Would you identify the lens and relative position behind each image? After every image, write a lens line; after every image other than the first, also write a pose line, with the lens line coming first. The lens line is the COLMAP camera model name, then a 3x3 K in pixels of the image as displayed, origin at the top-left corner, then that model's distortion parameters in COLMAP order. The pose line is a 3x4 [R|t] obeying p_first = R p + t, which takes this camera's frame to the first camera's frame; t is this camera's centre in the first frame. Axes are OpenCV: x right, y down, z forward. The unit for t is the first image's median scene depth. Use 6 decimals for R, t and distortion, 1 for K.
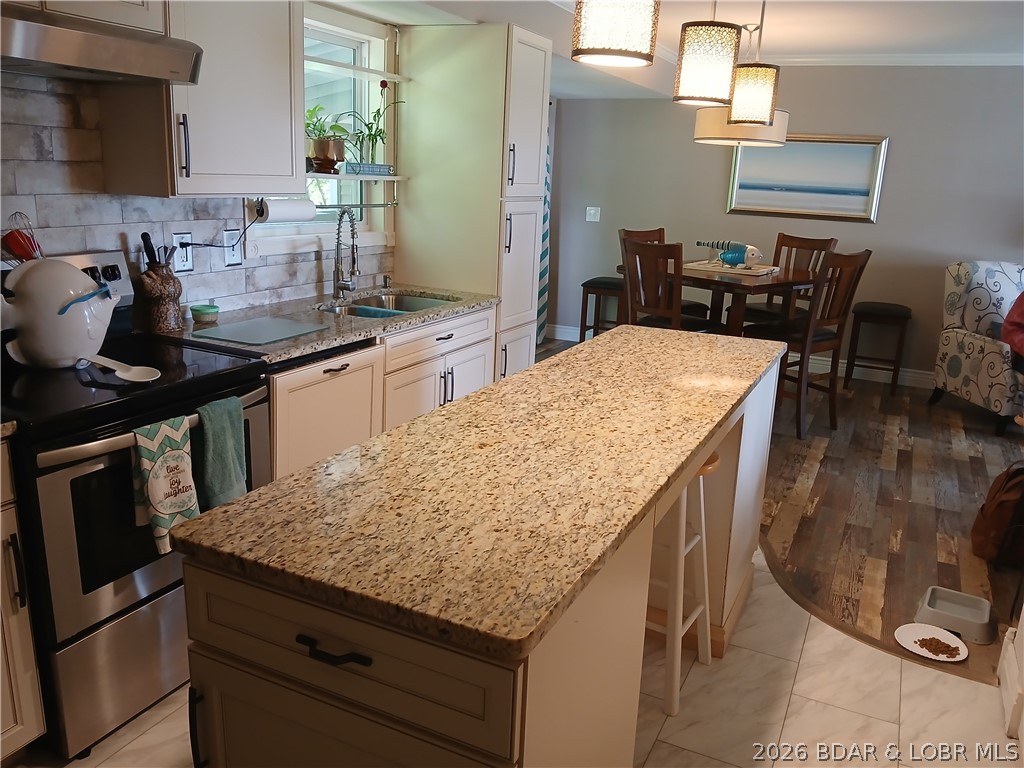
lens RADIAL K [[805.2, 0, 490.9], [0, 805.2, 395.5], [0, 0, 1]] dist [-0.019623, -0.008052]
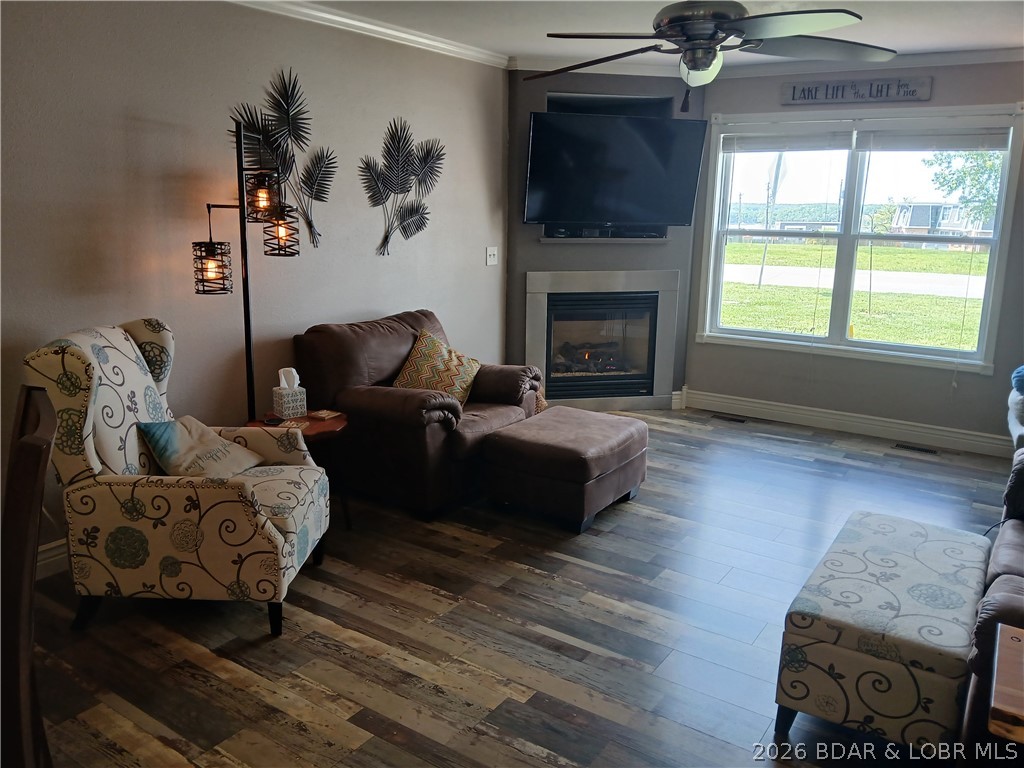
lens RADIAL K [[795.2, 0, 512.8], [0, 795.2, 386.2], [0, 0, 1]] dist [0.078756, -0.174903]
pose [[0.115008, -0.252798, 0.960659, 0.166617], [0.251960, 0.942874, 0.217954, -0.196752], [-0.960879, 0.216982, 0.172133, 0.722623]]
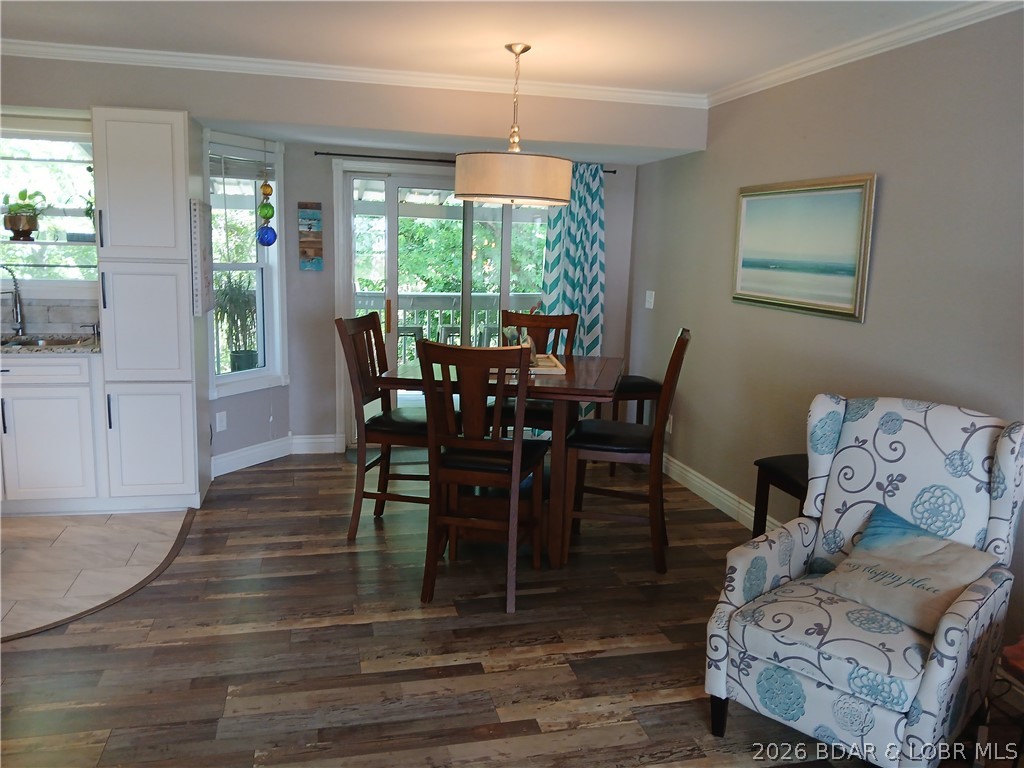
lens RADIAL K [[795.2, 0, 512.8], [0, 795.2, 386.2], [0, 0, 1]] dist [0.078756, -0.174903]
pose [[0.655520, 0.114676, -0.746420, 0.921893], [-0.211212, 0.976798, -0.035421, -0.119143], [0.725040, 0.180873, 0.664532, 0.546117]]
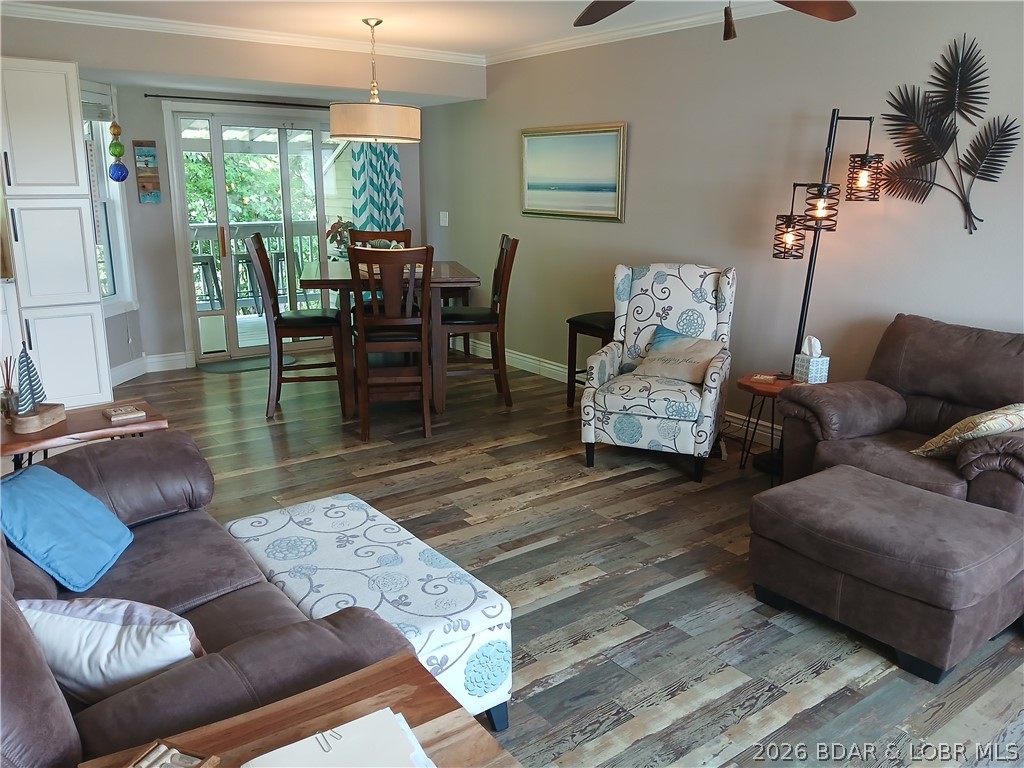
lens RADIAL K [[795.2, 0, 512.8], [0, 795.2, 386.2], [0, 0, 1]] dist [0.078756, -0.174903]
pose [[0.894562, 0.081254, -0.439495, 0.948059], [-0.096756, 0.995224, -0.012942, -0.015165], [0.436345, 0.054101, 0.898152, 0.206393]]
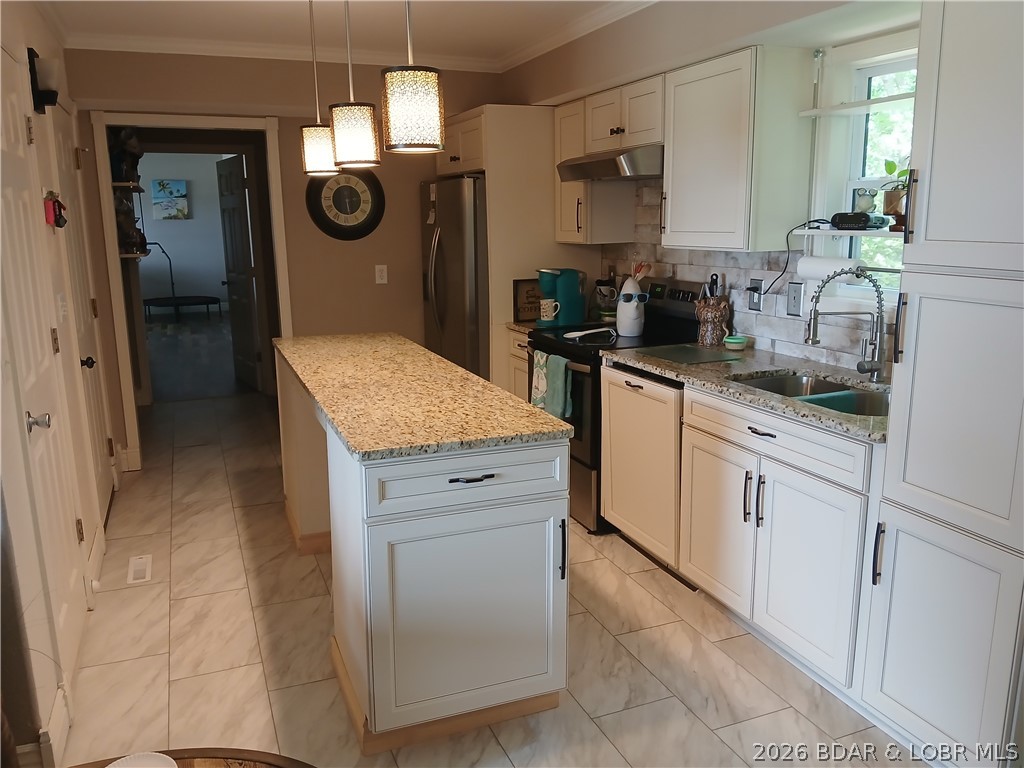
lens RADIAL K [[795.2, 0, 512.8], [0, 795.2, 386.2], [0, 0, 1]] dist [0.078756, -0.174903]
pose [[-0.652017, 0.118440, -0.748896, 0.473587], [-0.218265, 0.916592, 0.334992, -0.224525], [0.726109, 0.381878, -0.571782, 0.876279]]
